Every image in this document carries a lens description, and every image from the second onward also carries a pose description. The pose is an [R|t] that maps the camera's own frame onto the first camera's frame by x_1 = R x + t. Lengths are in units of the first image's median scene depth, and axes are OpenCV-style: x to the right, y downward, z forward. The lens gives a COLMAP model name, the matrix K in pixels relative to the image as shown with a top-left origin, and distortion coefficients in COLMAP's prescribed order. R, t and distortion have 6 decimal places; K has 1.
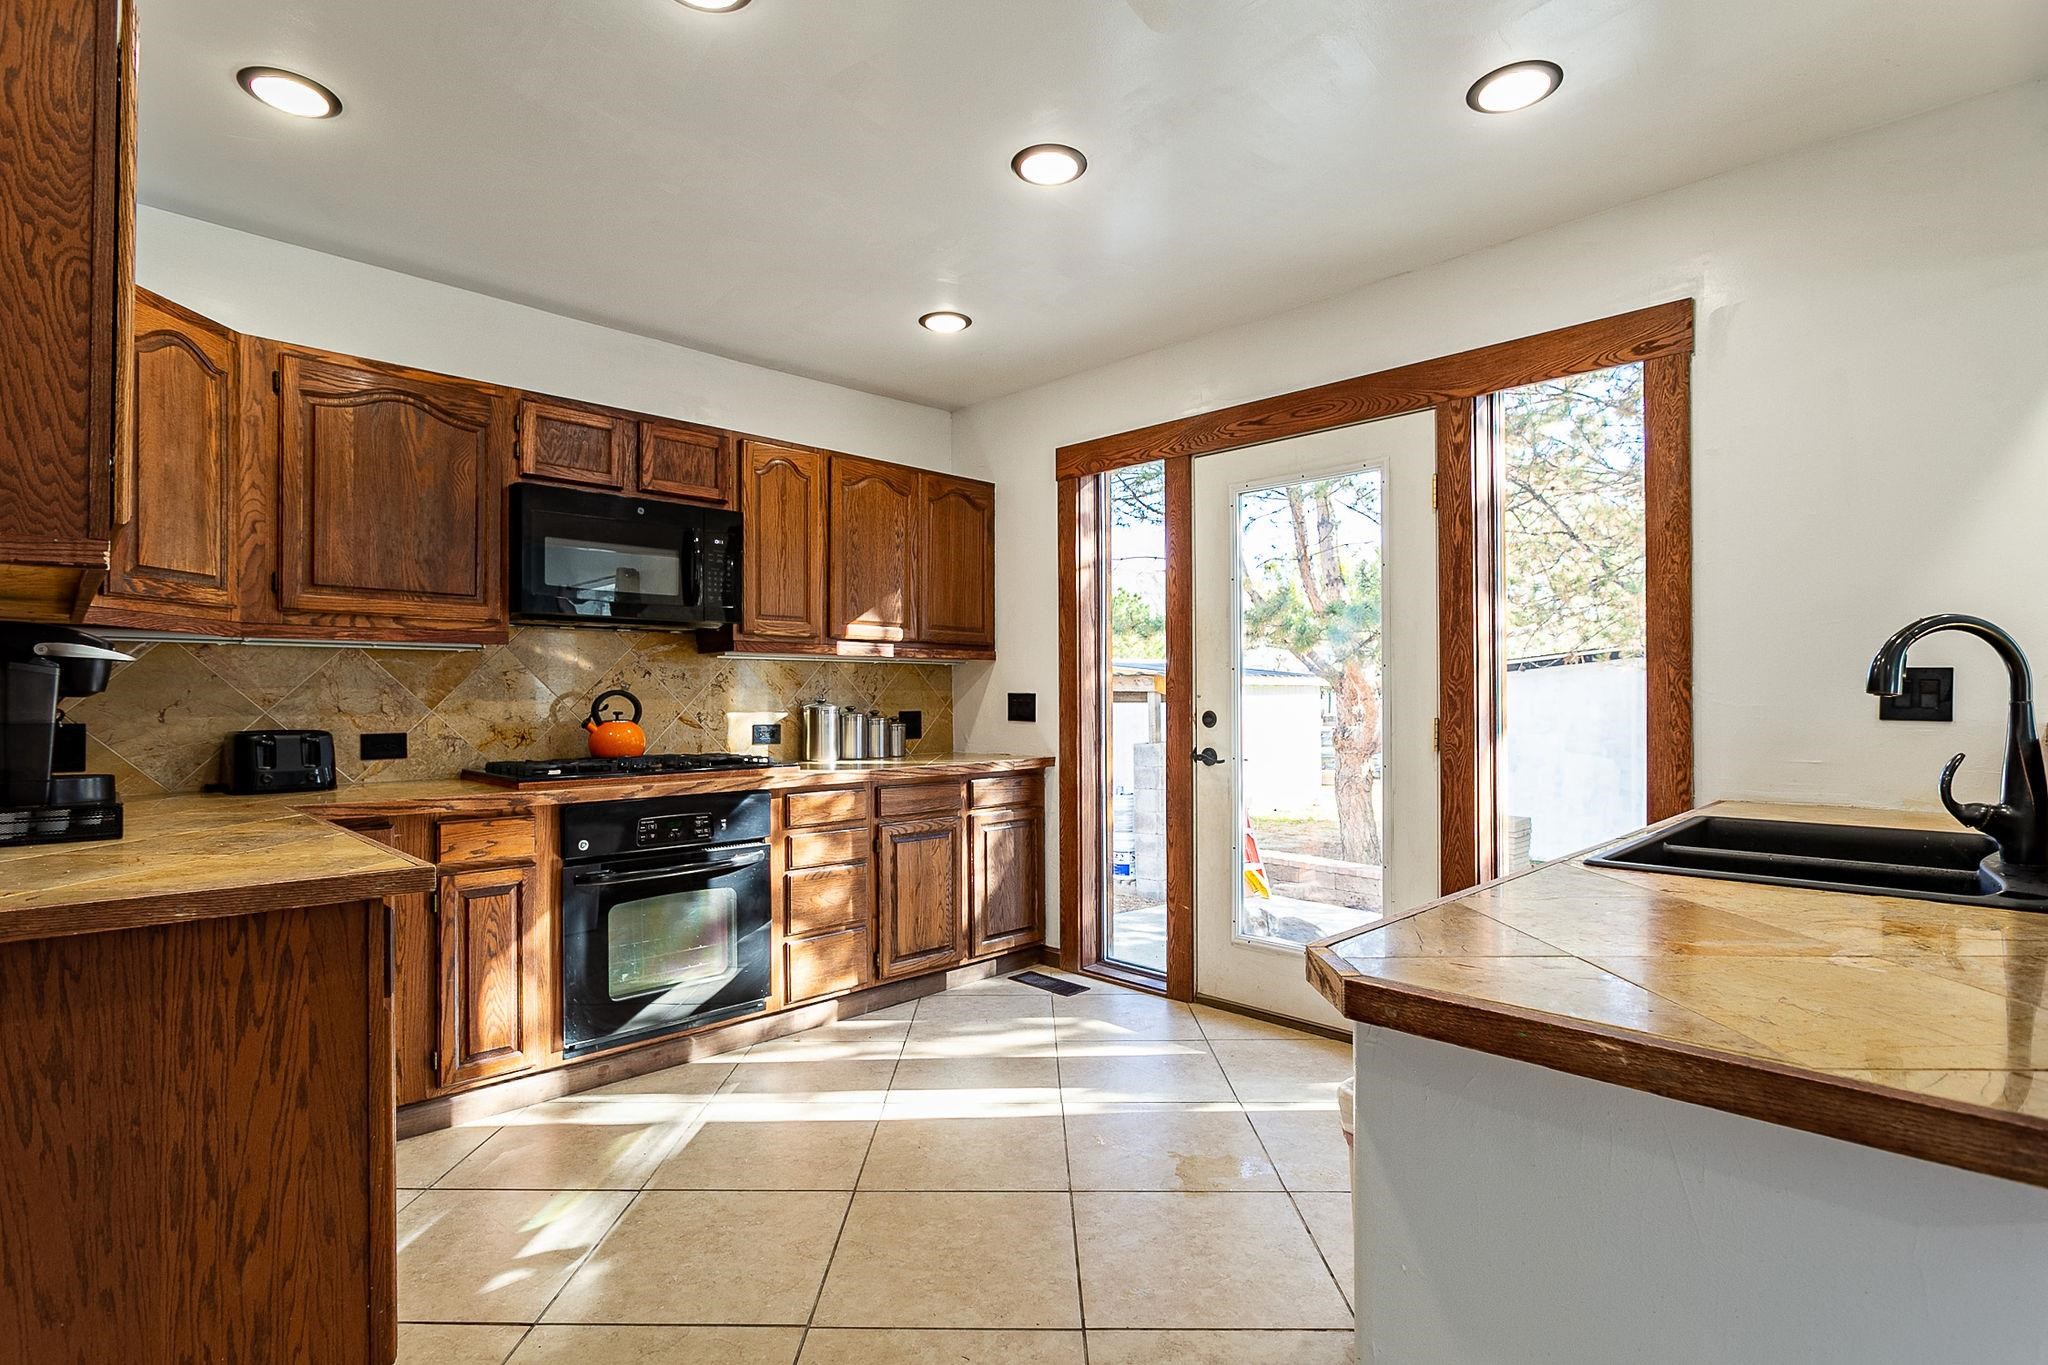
lens RADIAL K [[1009.3, 0, 1015.7], [0, 1009.3, 693.1], [0, 0, 1]] dist [-0.001294, 0.001014]
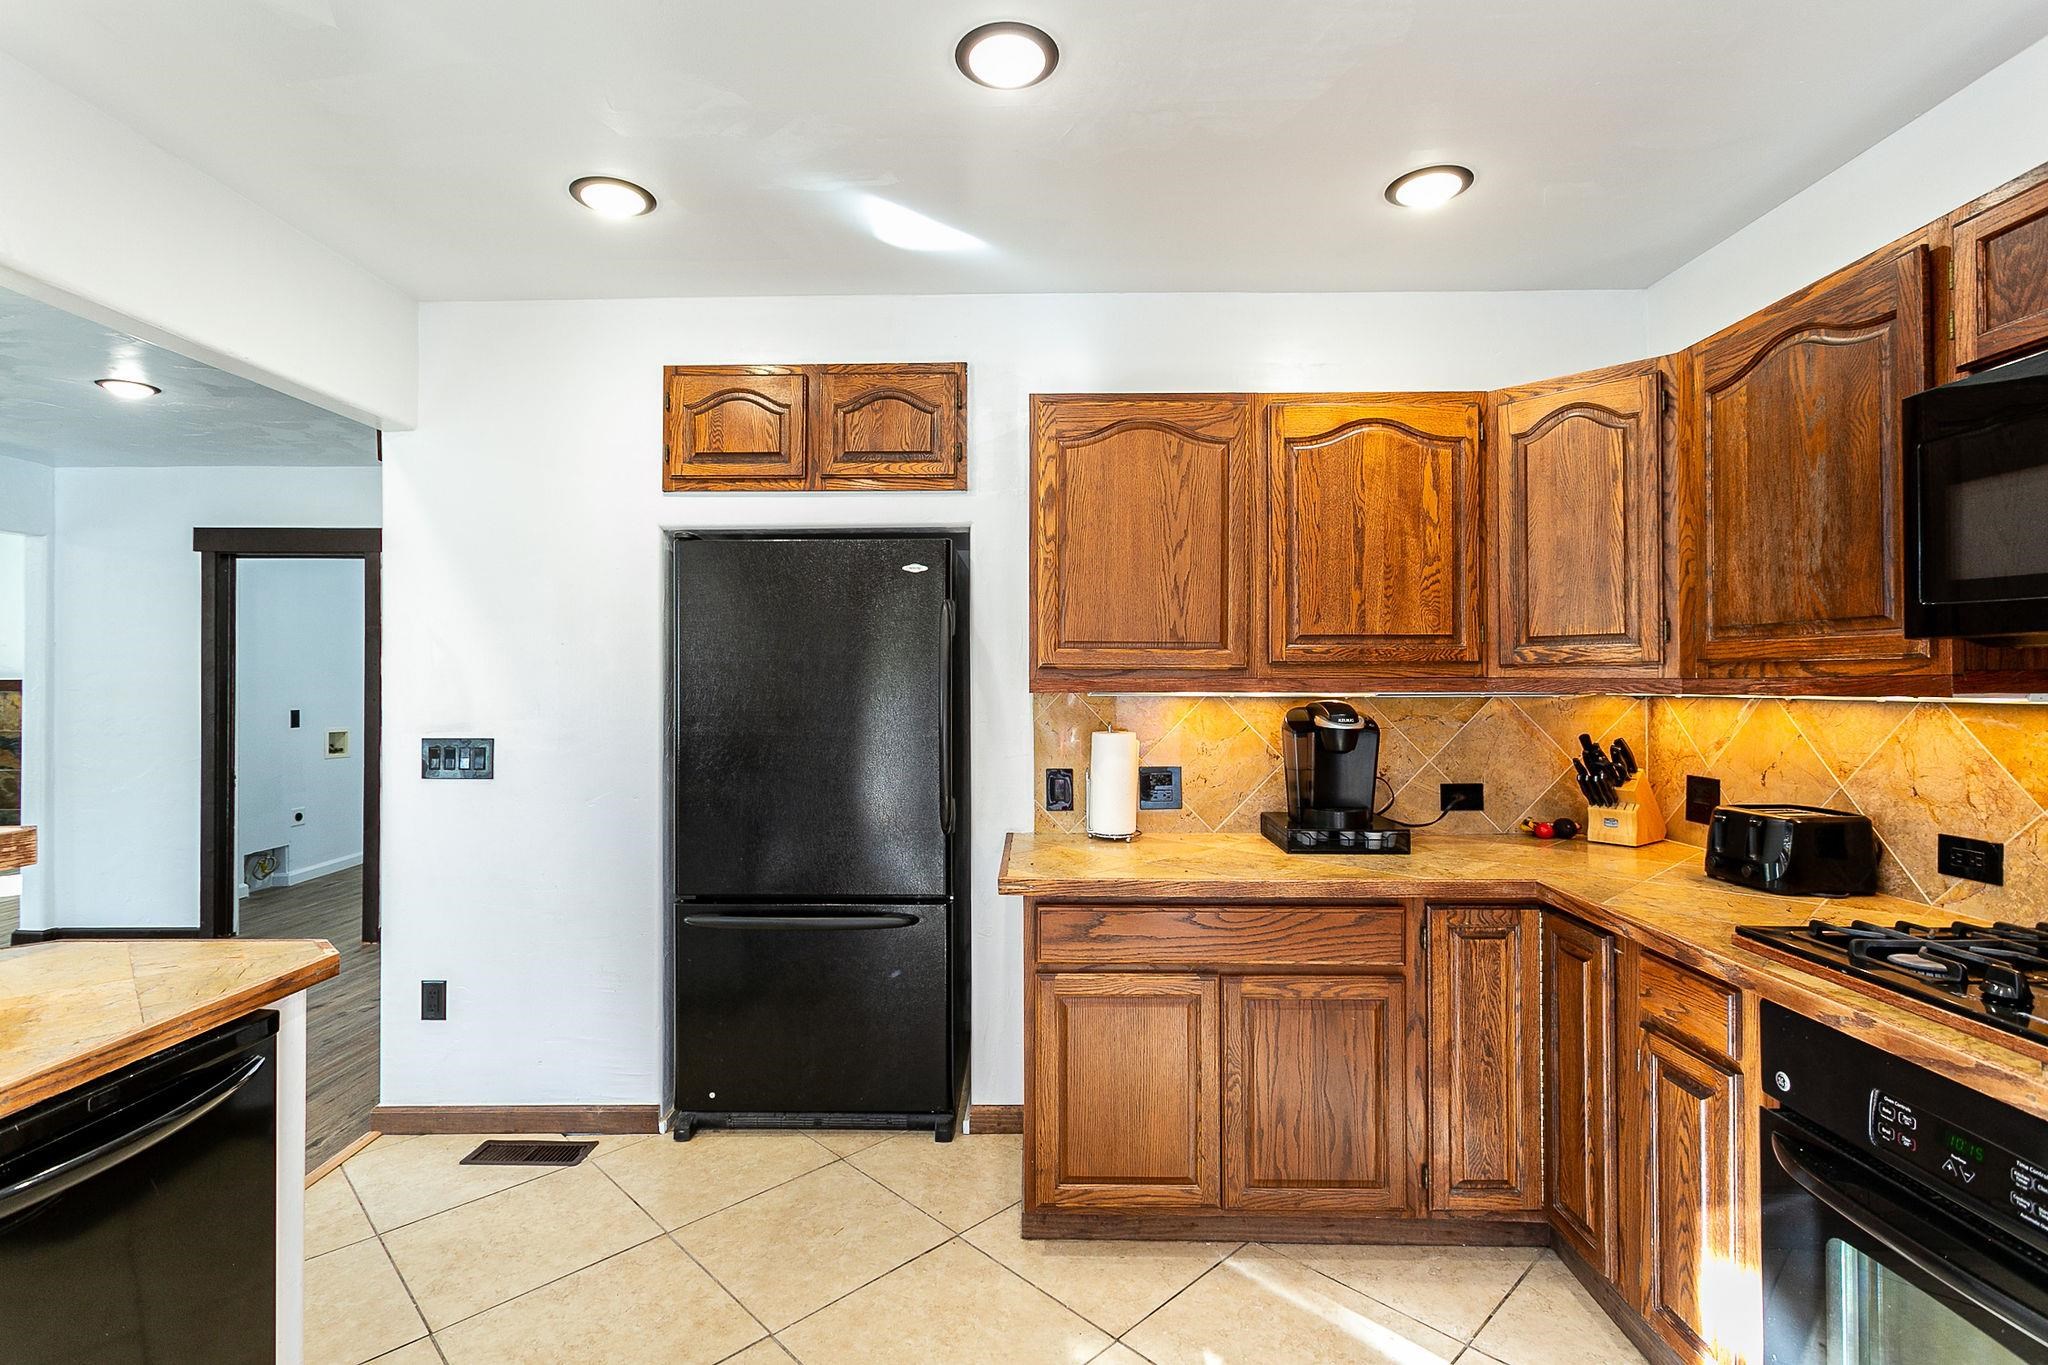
lens RADIAL K [[966.8, 0, 1010.4], [0, 966.8, 680.4], [0, 0, 1]] dist [-0.002247, 0.000514]
pose [[-0.718755, 0.006047, -0.695237, 0.211415], [0.010141, 0.999947, -0.001786, -0.062730], [0.695189, -0.008334, -0.718779, 1.032500]]
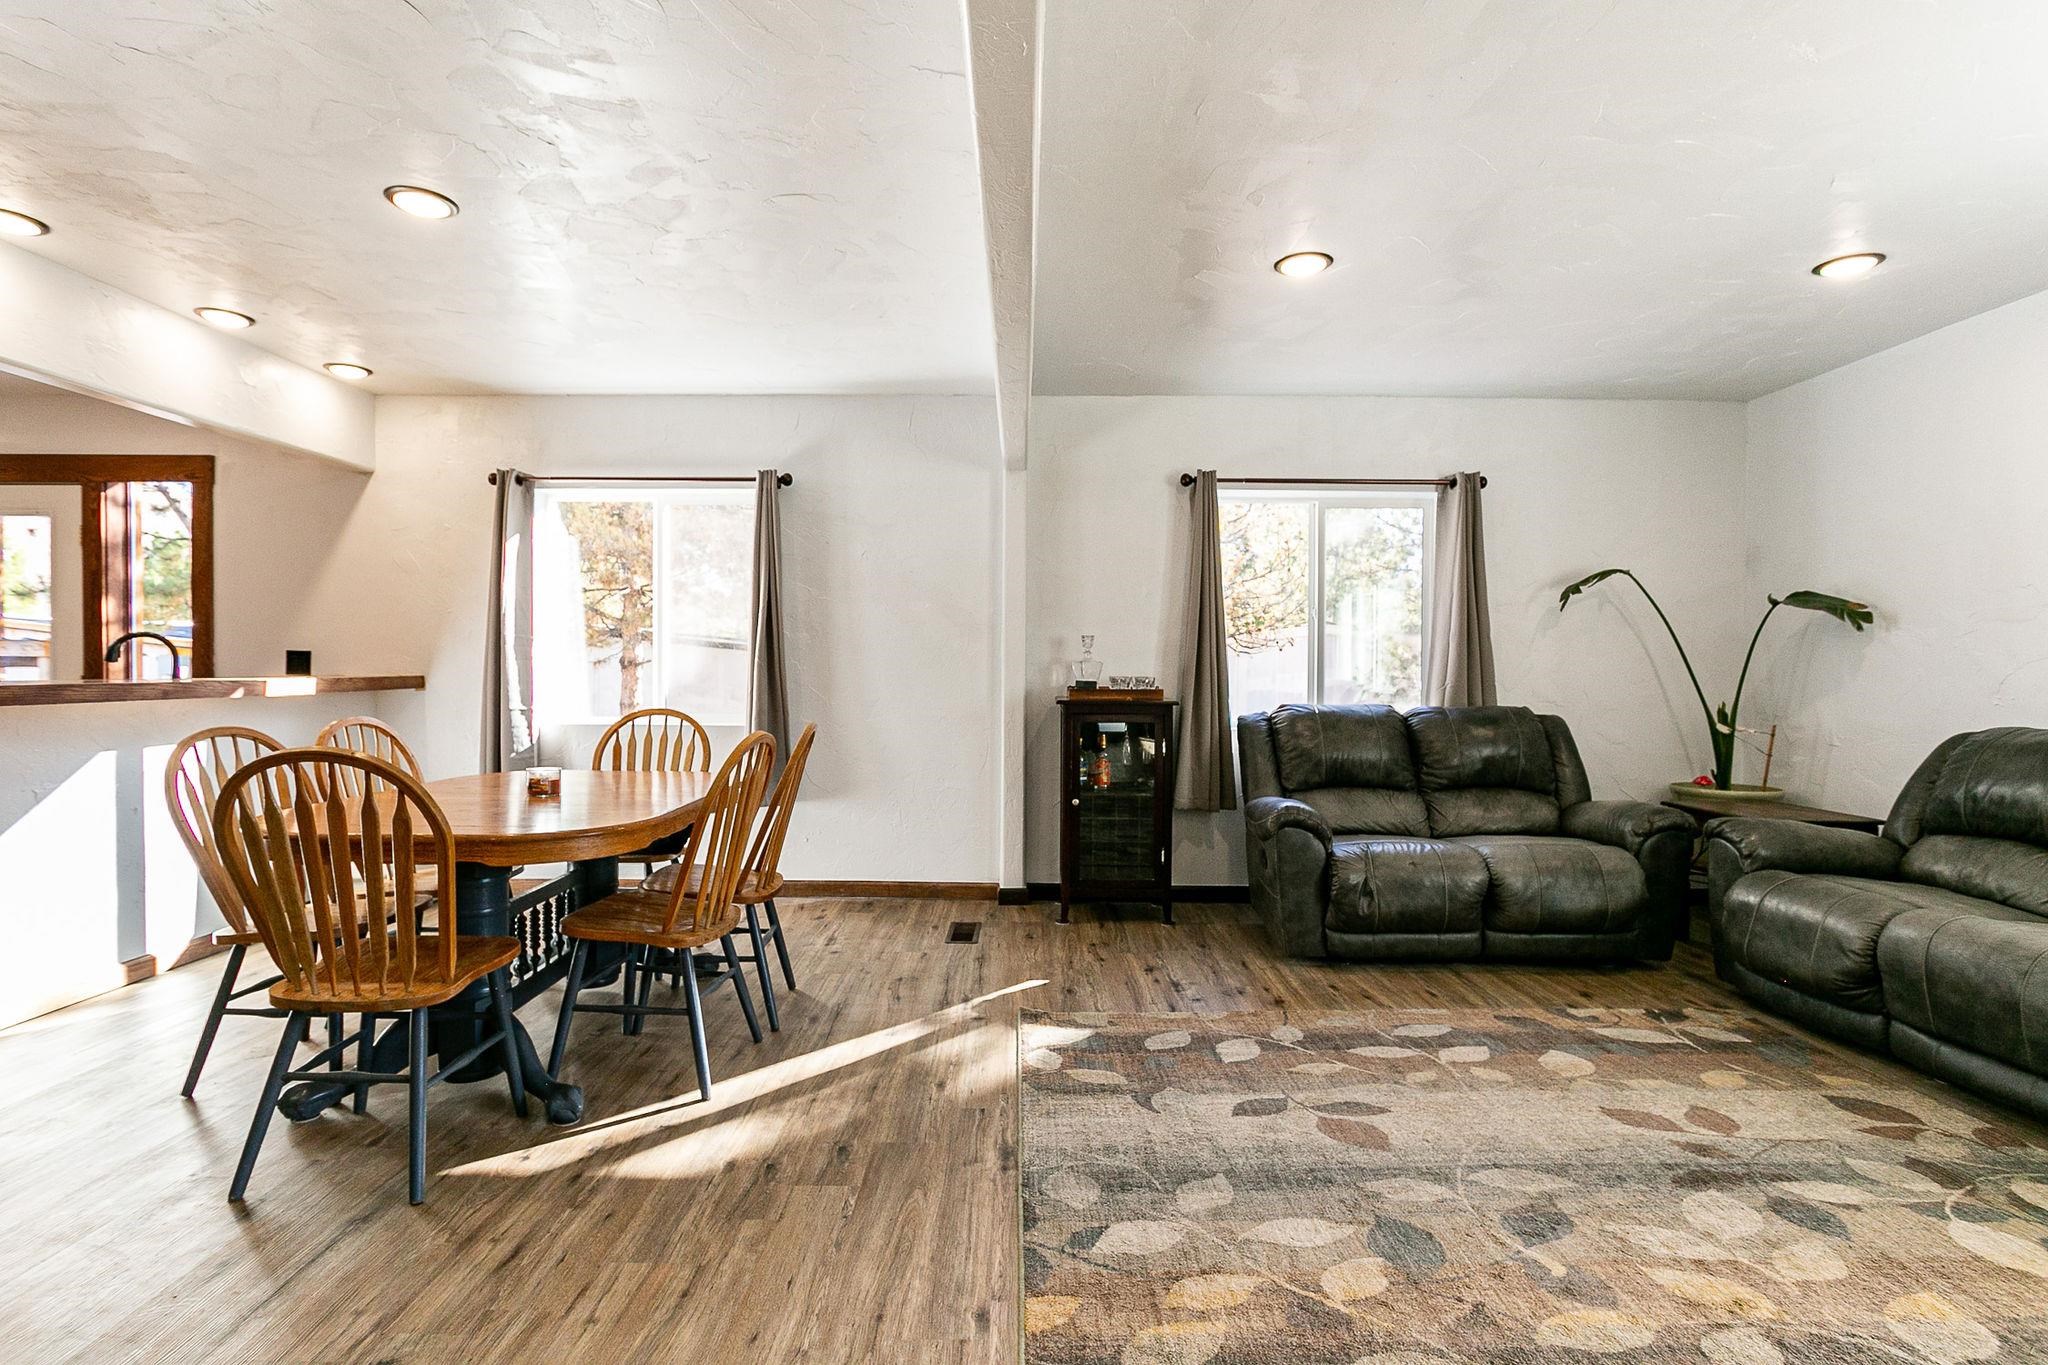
lens RADIAL K [[966.9, 0, 1024.0], [0, 966.9, 682.5], [0, 0, 1]] dist [-0.005711, 0.000977]
pose [[0.706280, -0.008910, 0.707877, 0.394340], [-0.006591, 0.999795, 0.019161, -0.005065], [-0.707902, -0.018199, 0.706076, -1.180209]]
